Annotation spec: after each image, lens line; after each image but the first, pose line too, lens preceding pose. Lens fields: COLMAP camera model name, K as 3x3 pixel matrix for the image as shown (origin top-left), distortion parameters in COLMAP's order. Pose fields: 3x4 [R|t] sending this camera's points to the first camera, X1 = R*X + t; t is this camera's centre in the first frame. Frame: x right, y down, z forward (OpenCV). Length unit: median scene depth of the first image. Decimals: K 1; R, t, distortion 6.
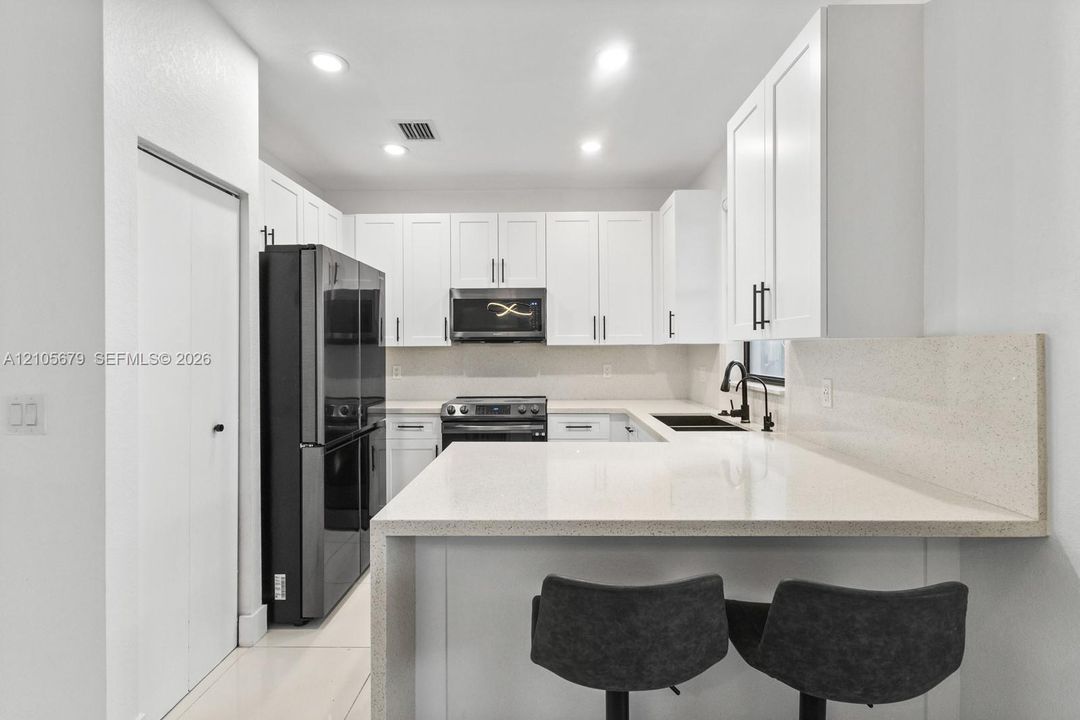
lens RADIAL K [[502.8, 0, 546.7], [0, 502.8, 346.5], [0, 0, 1]] dist [0.004669, 0.001437]
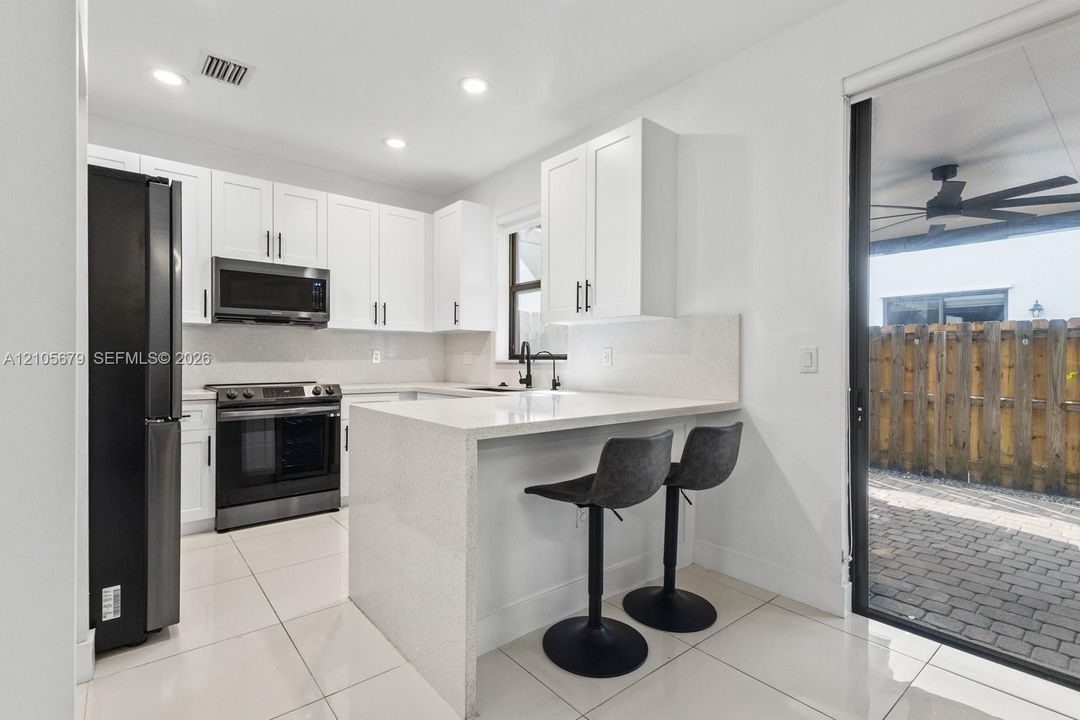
lens RADIAL K [[498.6, 0, 545.5], [0, 498.6, 357.5], [0, 0, 1]] dist [0.002174, 0.000786]
pose [[0.757591, 0.007995, 0.652681, -0.526072], [-0.009728, 0.999952, -0.000957, 0.087207], [-0.652657, -0.005625, 0.757632, -0.032765]]
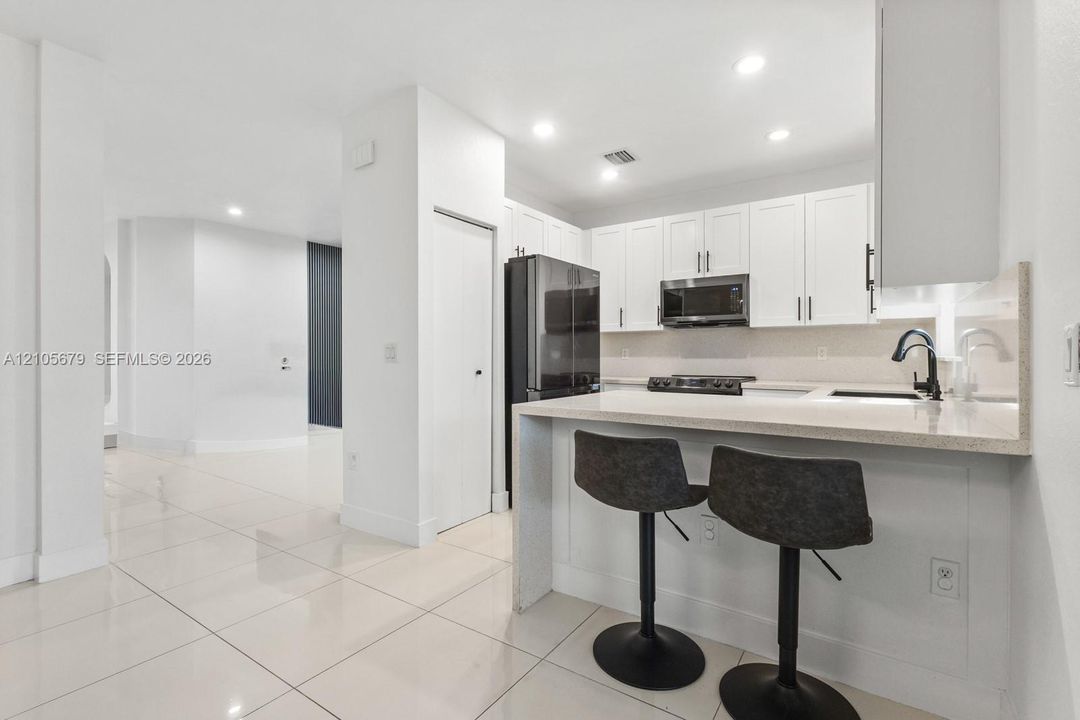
lens RADIAL K [[502.8, 0, 546.7], [0, 502.8, 346.5], [0, 0, 1]] dist [0.004669, 0.001437]
pose [[0.836622, -0.005592, -0.547751, 0.375877], [-0.000191, 0.999945, -0.010500, 0.083518], [0.547780, 0.008889, 0.836575, -0.215806]]
